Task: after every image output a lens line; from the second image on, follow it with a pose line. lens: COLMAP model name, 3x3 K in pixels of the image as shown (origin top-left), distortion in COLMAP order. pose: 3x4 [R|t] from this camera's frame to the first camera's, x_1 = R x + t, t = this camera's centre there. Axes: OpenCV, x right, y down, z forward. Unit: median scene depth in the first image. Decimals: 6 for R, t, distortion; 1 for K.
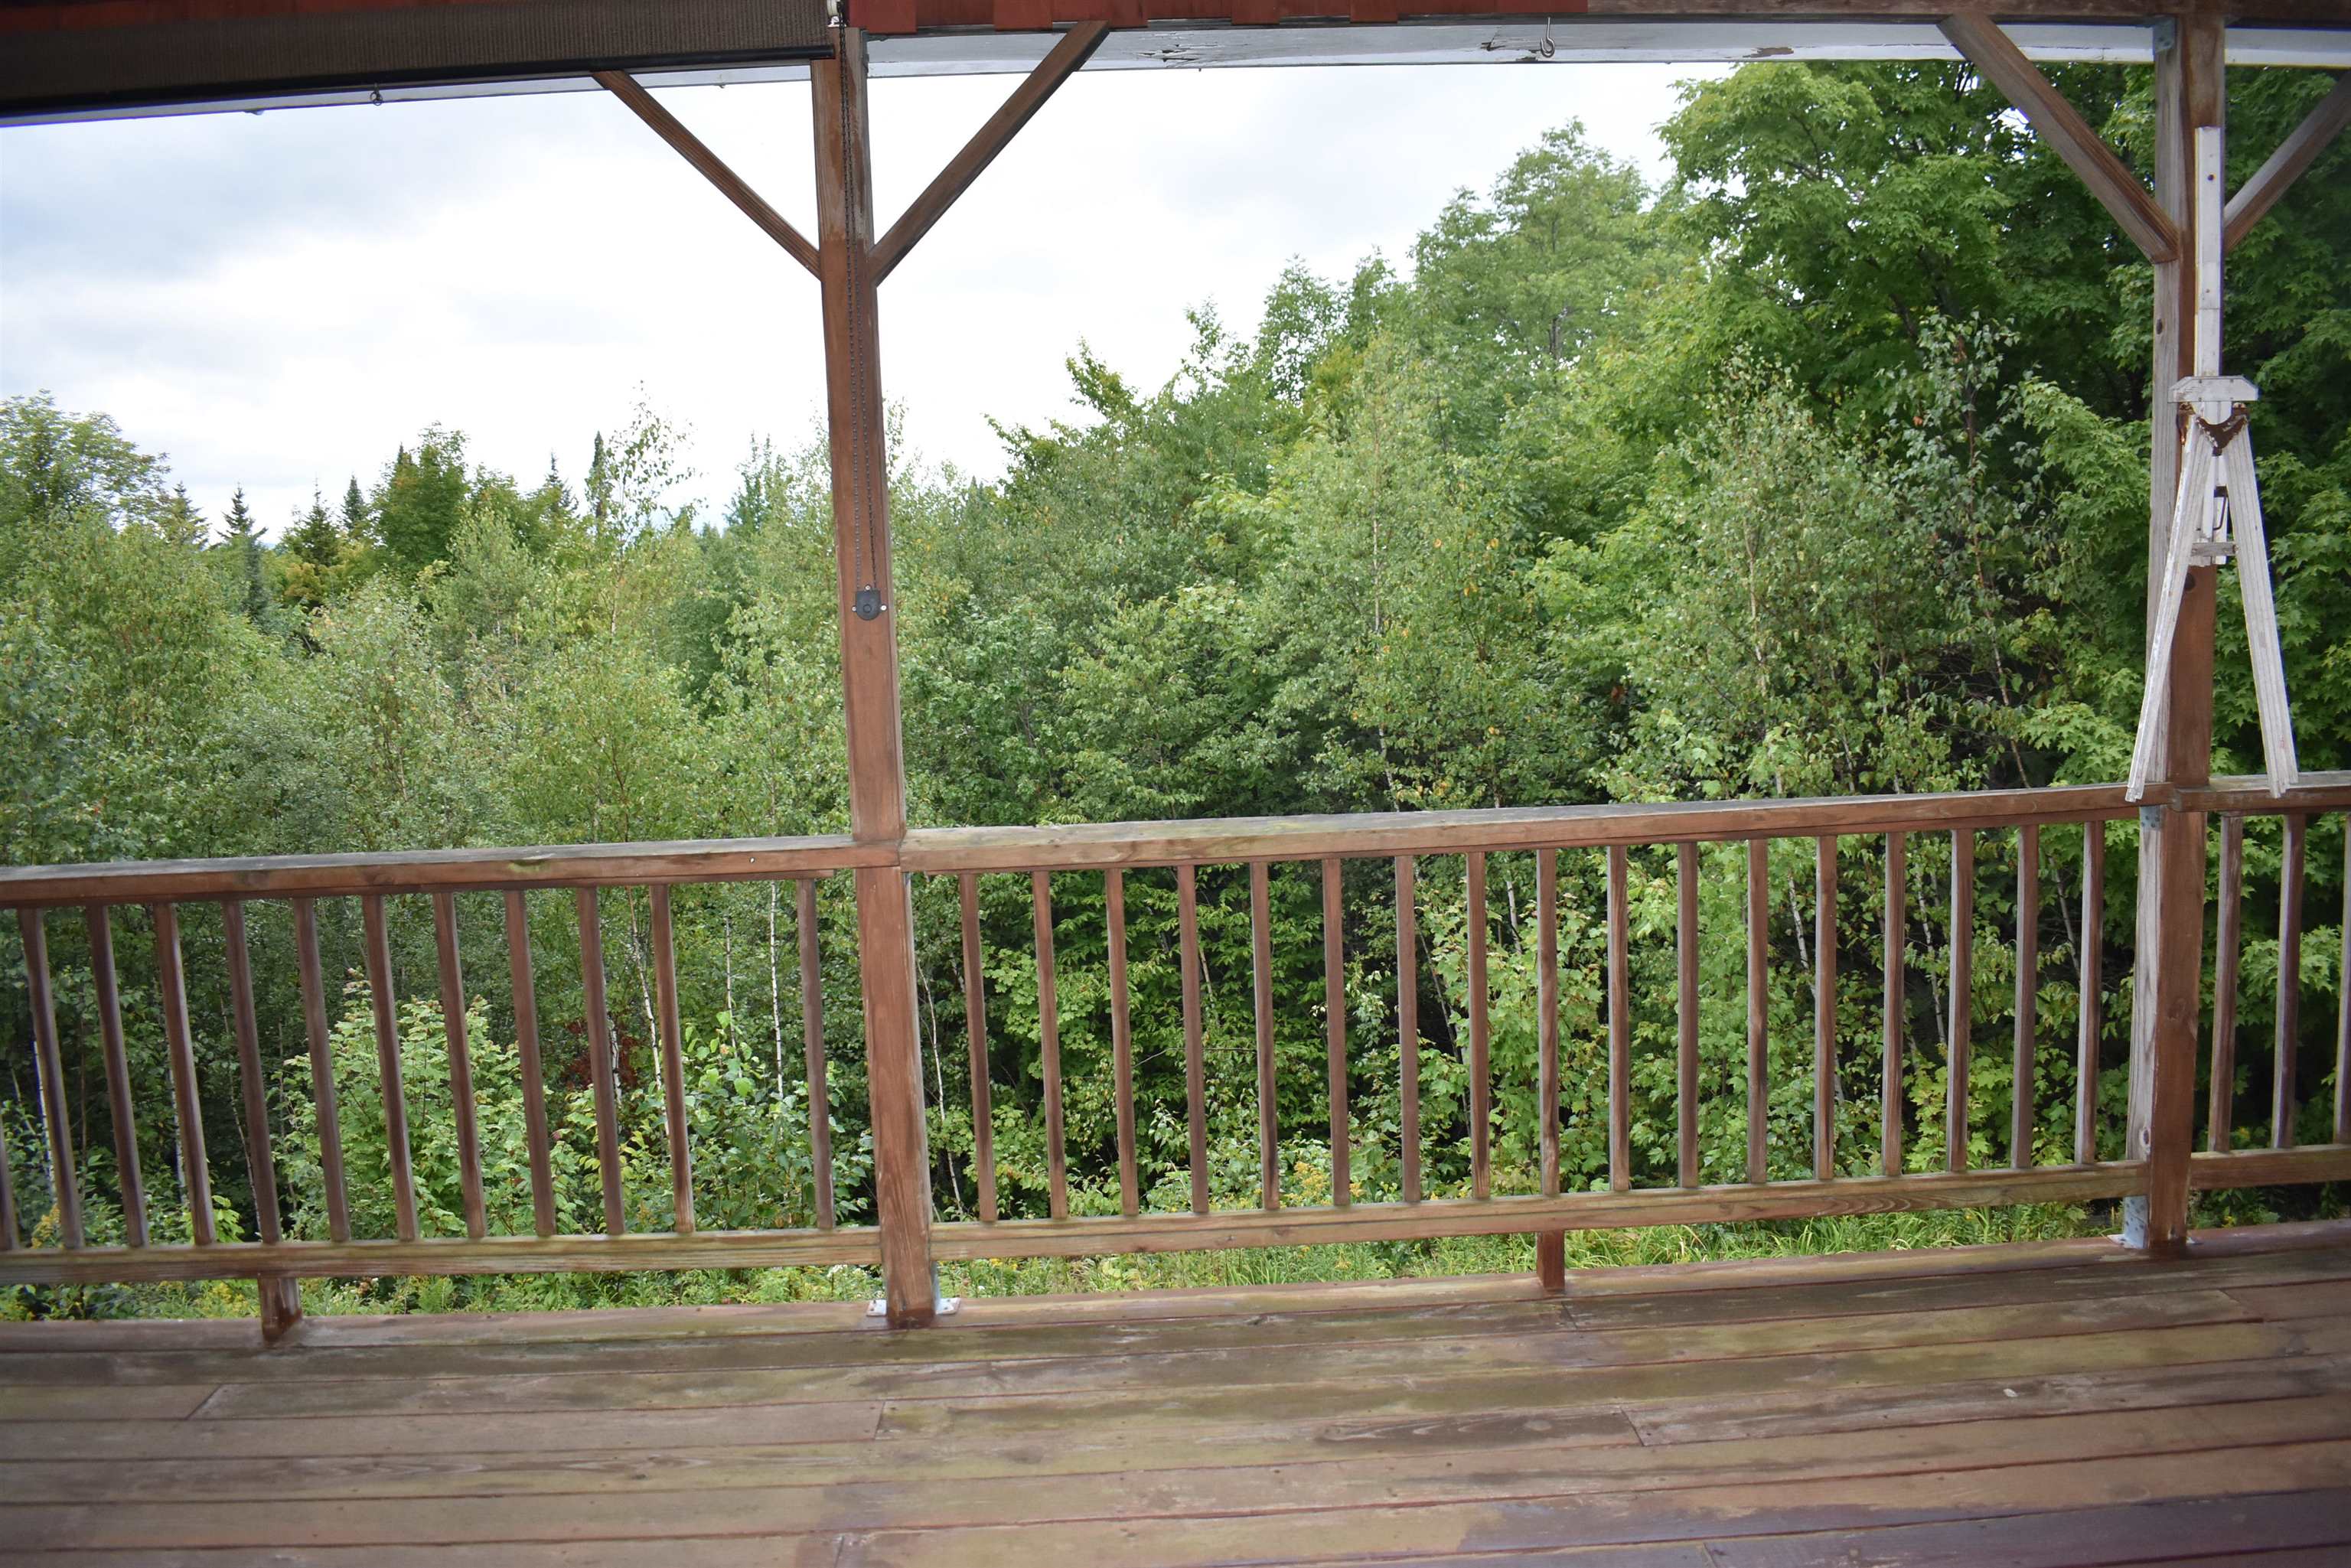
lens RADIAL K [[1882.1, 0, 1185.3], [0, 1882.1, 779.1], [0, 0, 1]] dist [-0.093472, 0.017497]
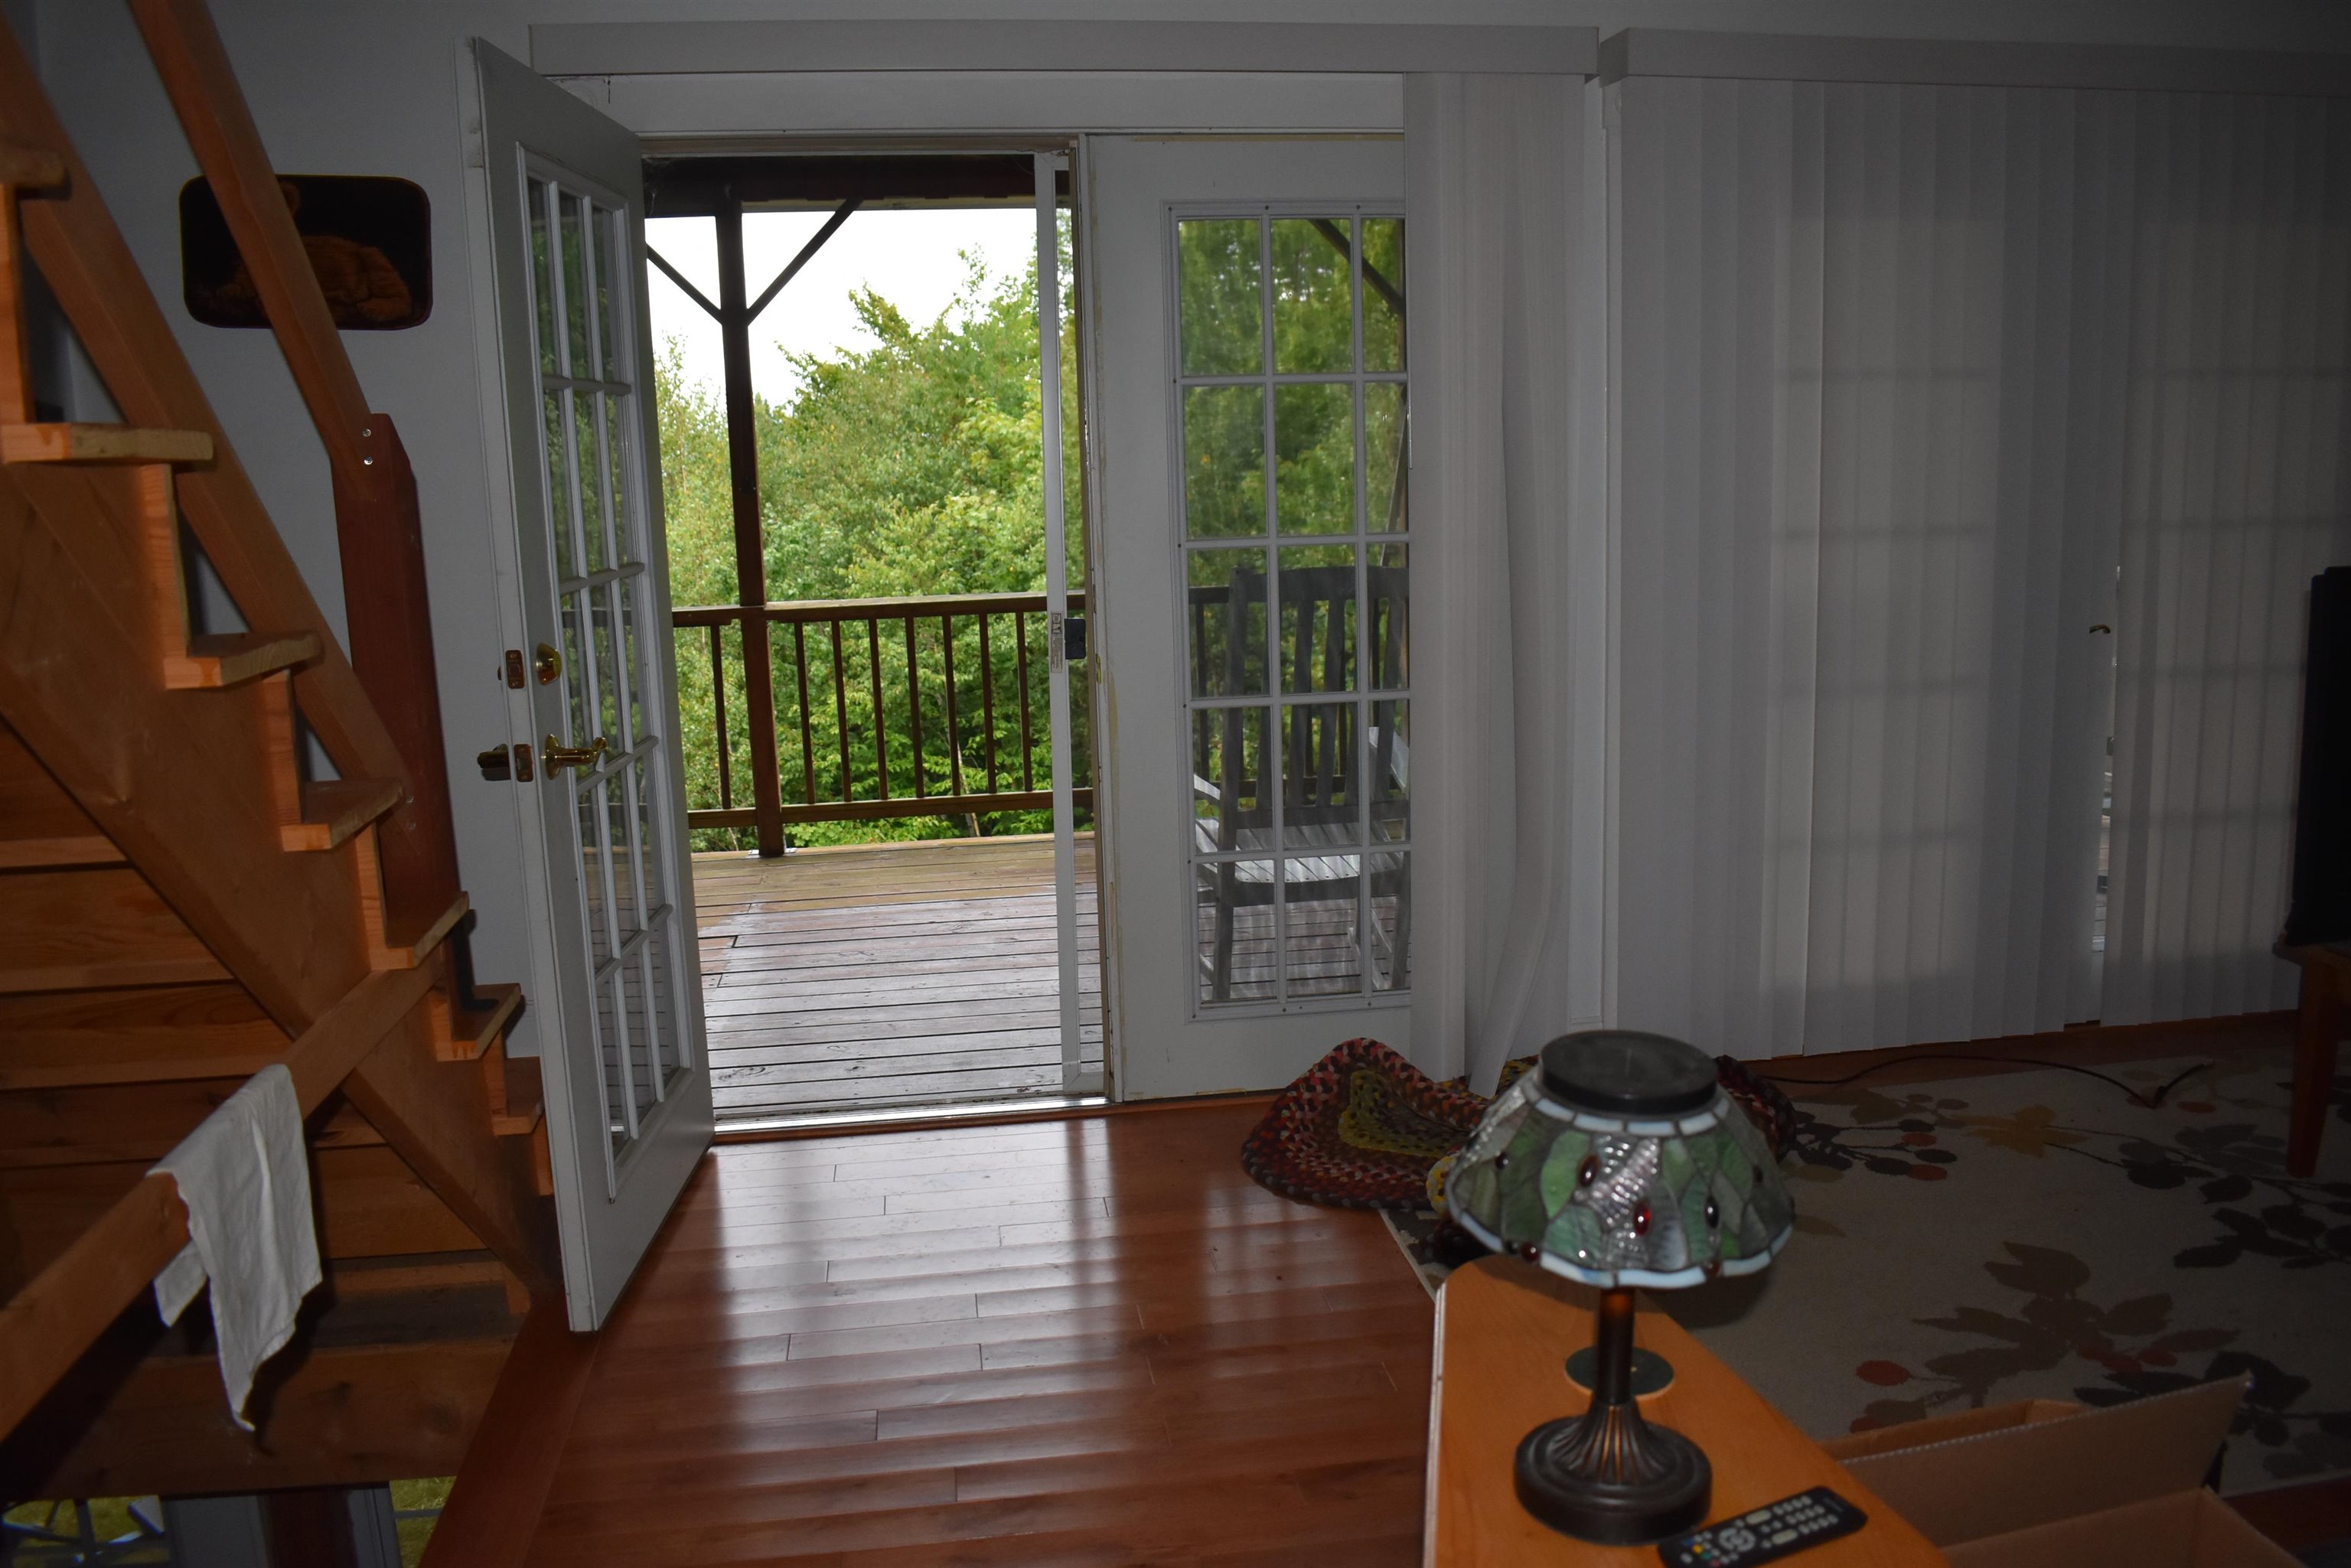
lens RADIAL K [[1839.0, 0, 1178.6], [0, 1839.0, 772.3], [0, 0, 1]] dist [-0.092909, 0.010991]
pose [[0.993736, -0.013678, 0.110915, 0.009714], [0.008759, 0.998961, 0.044721, 0.018089], [-0.111411, -0.043469, 0.992823, -0.142528]]
